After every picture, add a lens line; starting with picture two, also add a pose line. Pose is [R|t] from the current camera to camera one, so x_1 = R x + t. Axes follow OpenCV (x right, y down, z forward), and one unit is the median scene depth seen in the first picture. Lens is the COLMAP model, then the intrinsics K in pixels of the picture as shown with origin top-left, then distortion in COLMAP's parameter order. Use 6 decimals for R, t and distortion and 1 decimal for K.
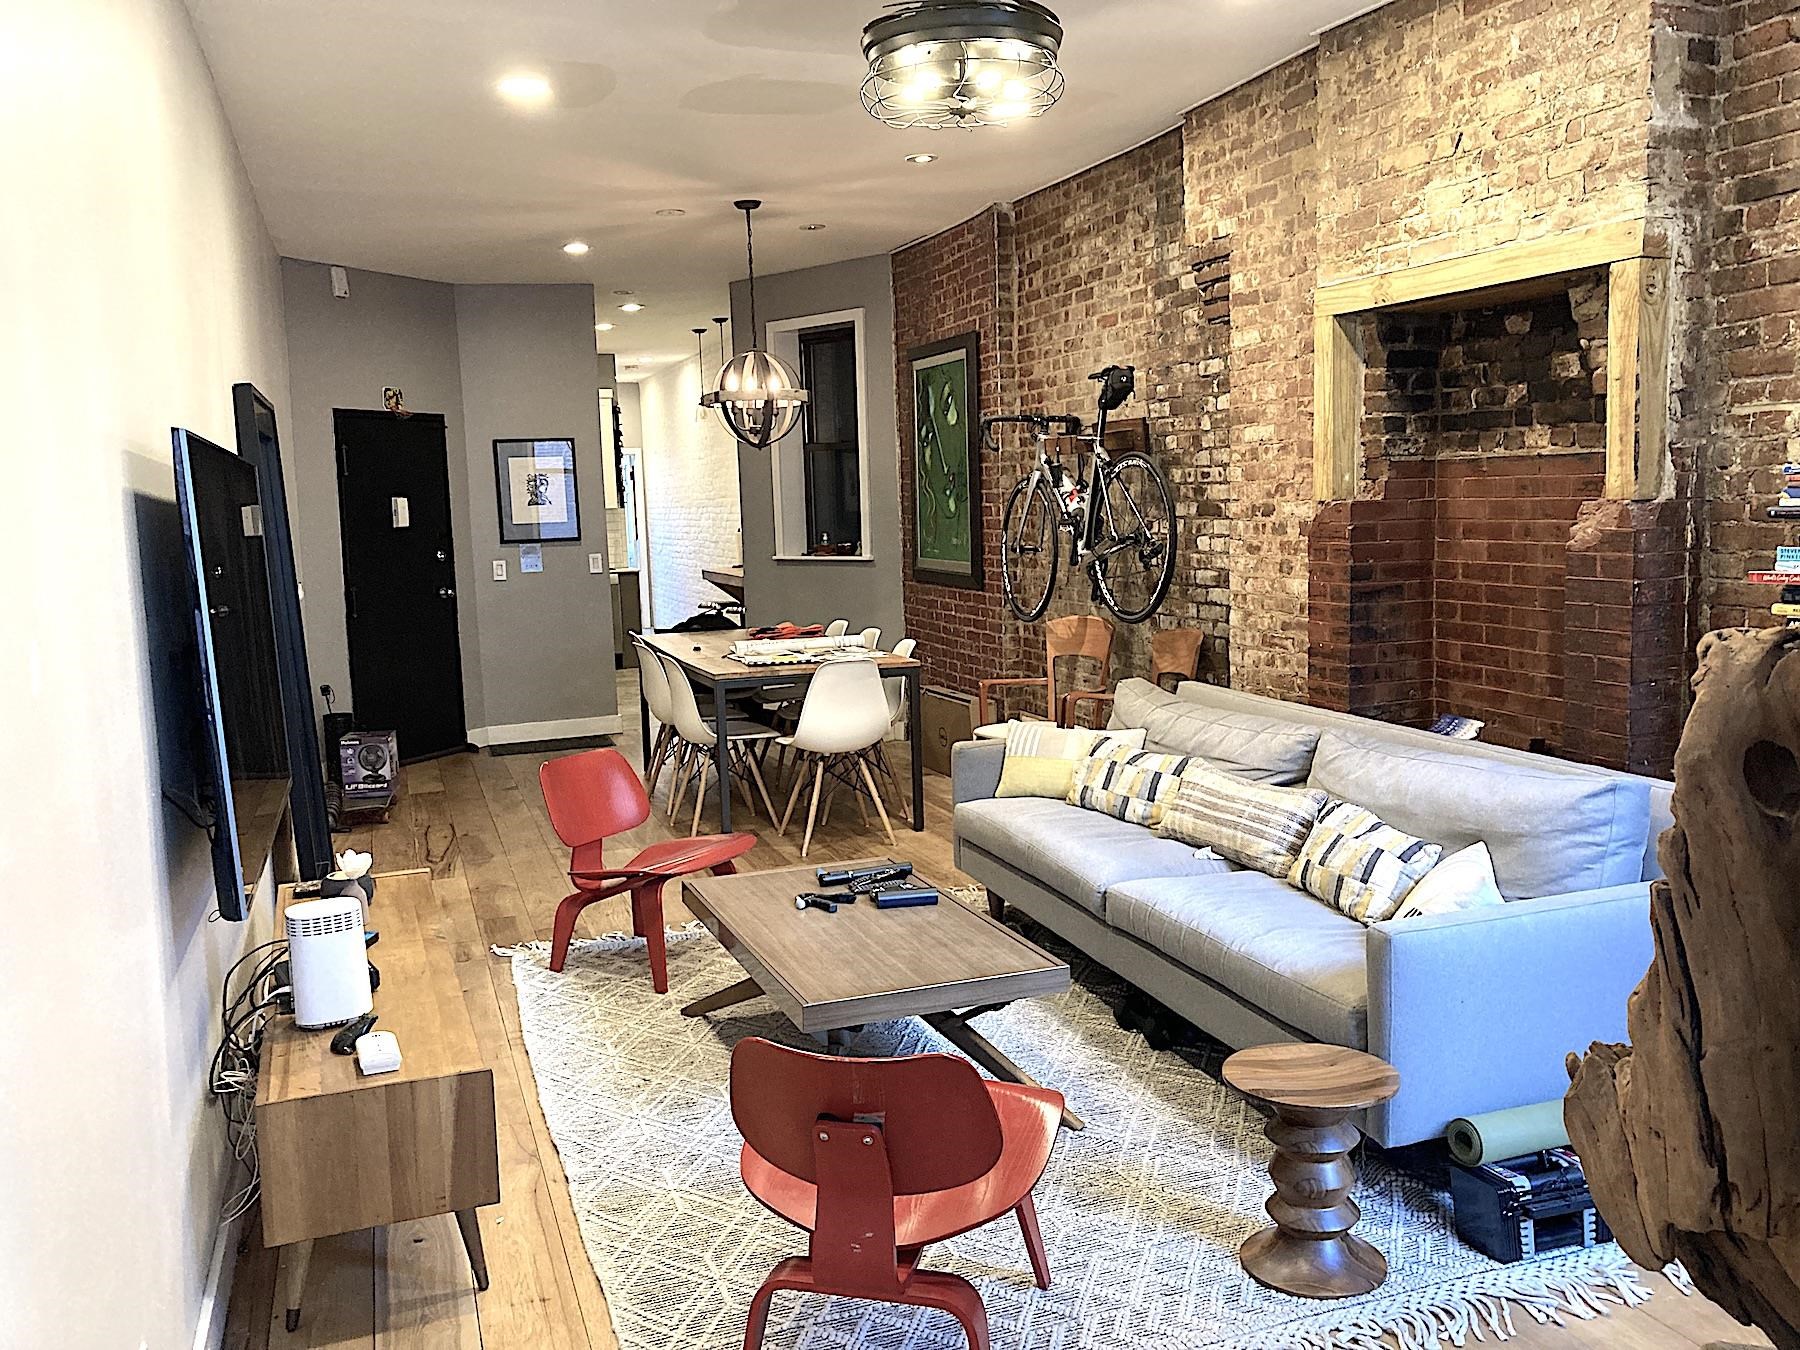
lens RADIAL K [[1472.7, 0, 907.3], [0, 1472.7, 683.3], [0, 0, 1]] dist [-0.005938, -0.021530]
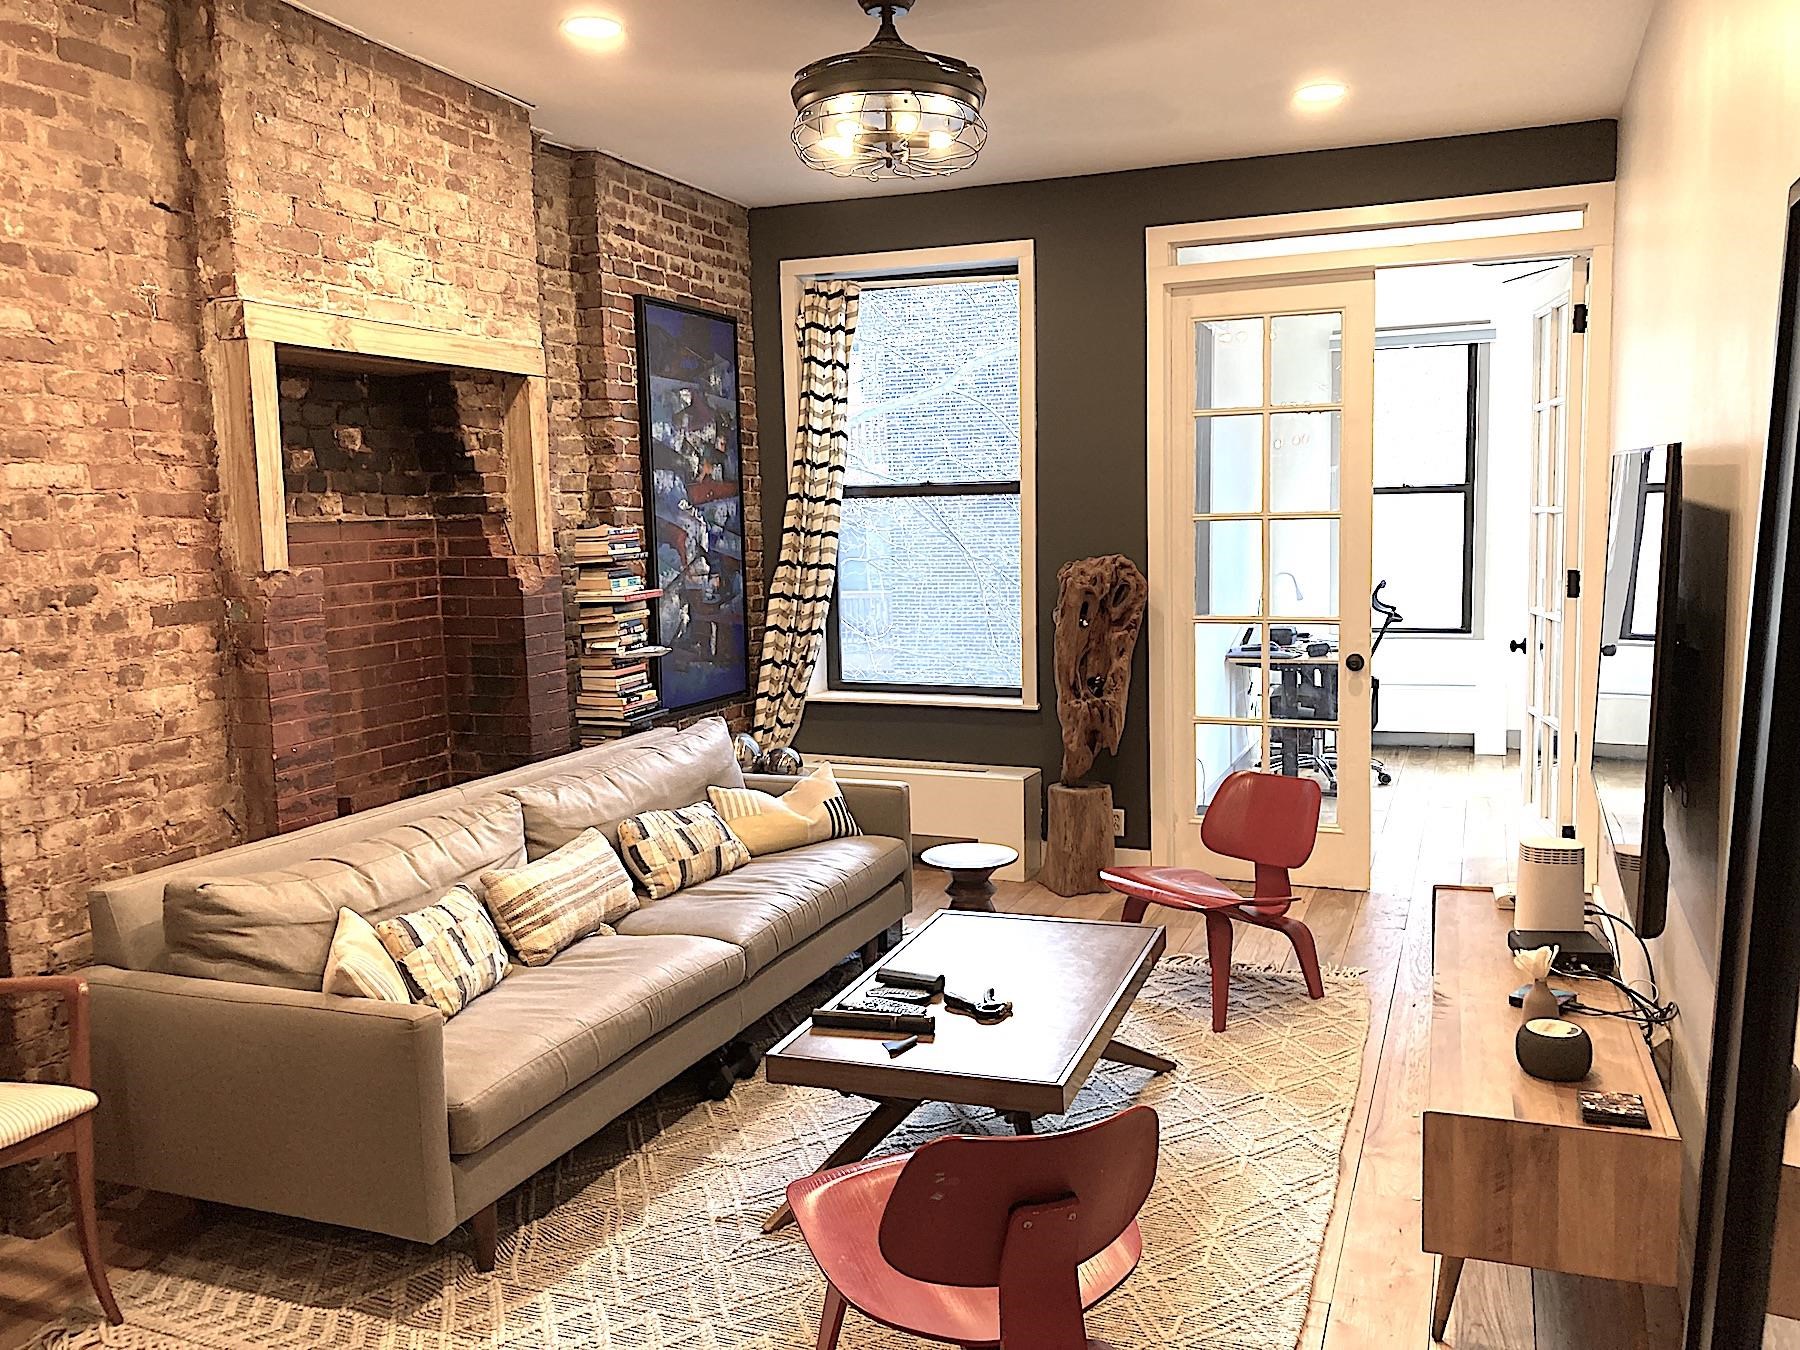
lens RADIAL K [[1472.7, 0, 899.9], [0, 1472.7, 674.6], [0, 0, 1]] dist [-0.005938, -0.021530]
pose [[-0.748934, -0.024344, 0.662198, -0.466069], [0.133290, 0.973365, 0.186532, -0.161778], [-0.649101, 0.227964, -0.725741, 1.287158]]
